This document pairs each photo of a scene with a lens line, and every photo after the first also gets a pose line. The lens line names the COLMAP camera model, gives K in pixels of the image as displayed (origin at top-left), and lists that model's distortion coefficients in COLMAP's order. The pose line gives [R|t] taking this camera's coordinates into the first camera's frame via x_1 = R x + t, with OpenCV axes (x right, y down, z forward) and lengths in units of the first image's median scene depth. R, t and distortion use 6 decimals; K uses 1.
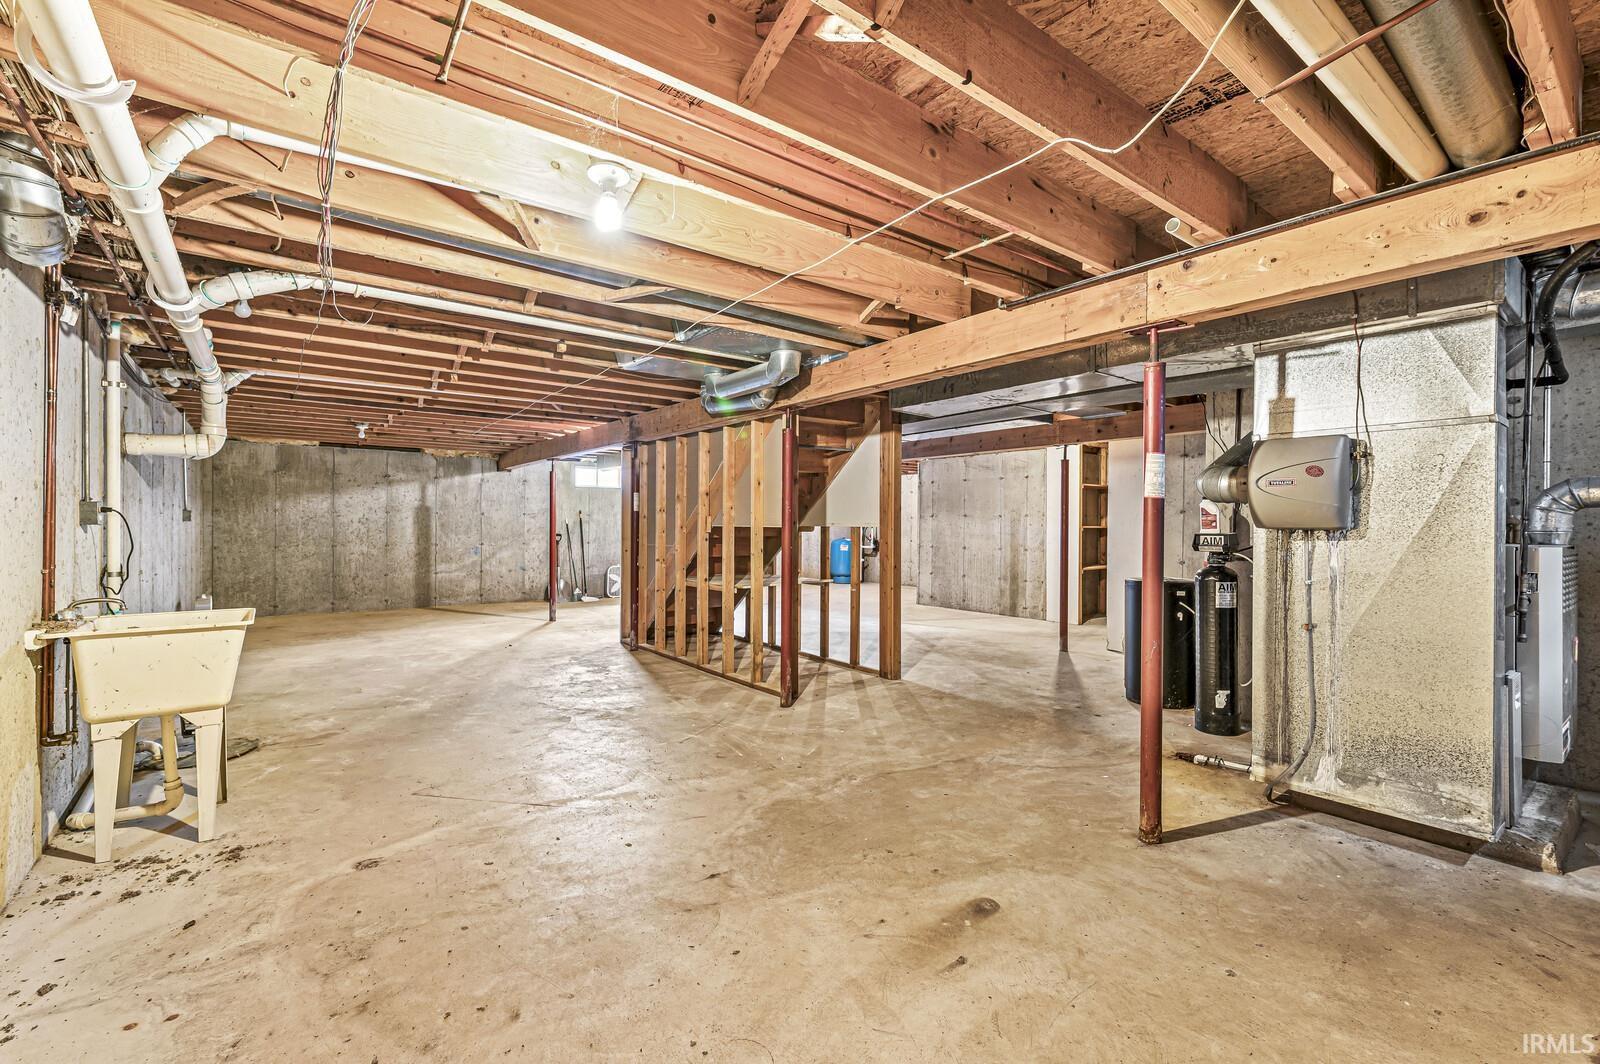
lens RADIAL K [[692.5, 0, 800.4], [0, 692.5, 527.1], [0, 0, 1]] dist [0.000156, -0.000047]
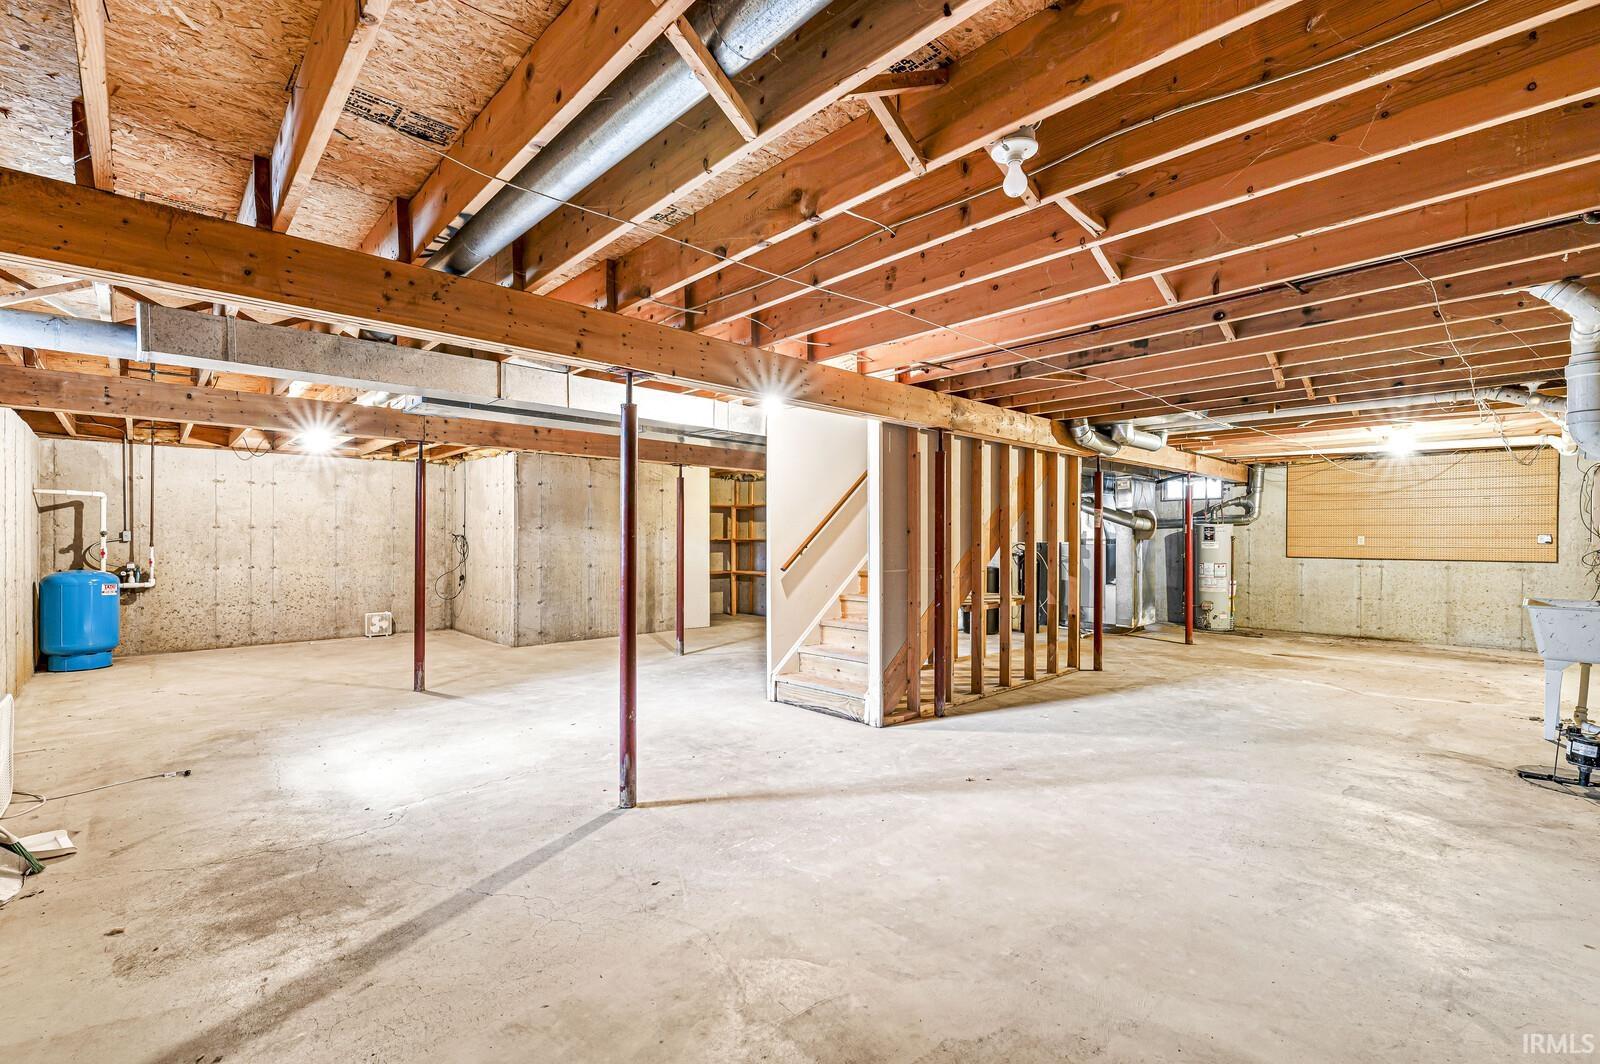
lens RADIAL K [[692.5, 0, 799.5], [0, 692.5, 535.5], [0, 0, 1]] dist [0.000156, -0.000047]
pose [[-0.100810, -0.002872, 0.994902, -0.632104], [0.003902, 0.999987, 0.003282, -0.009196], [-0.994898, 0.004213, -0.100797, 0.826236]]
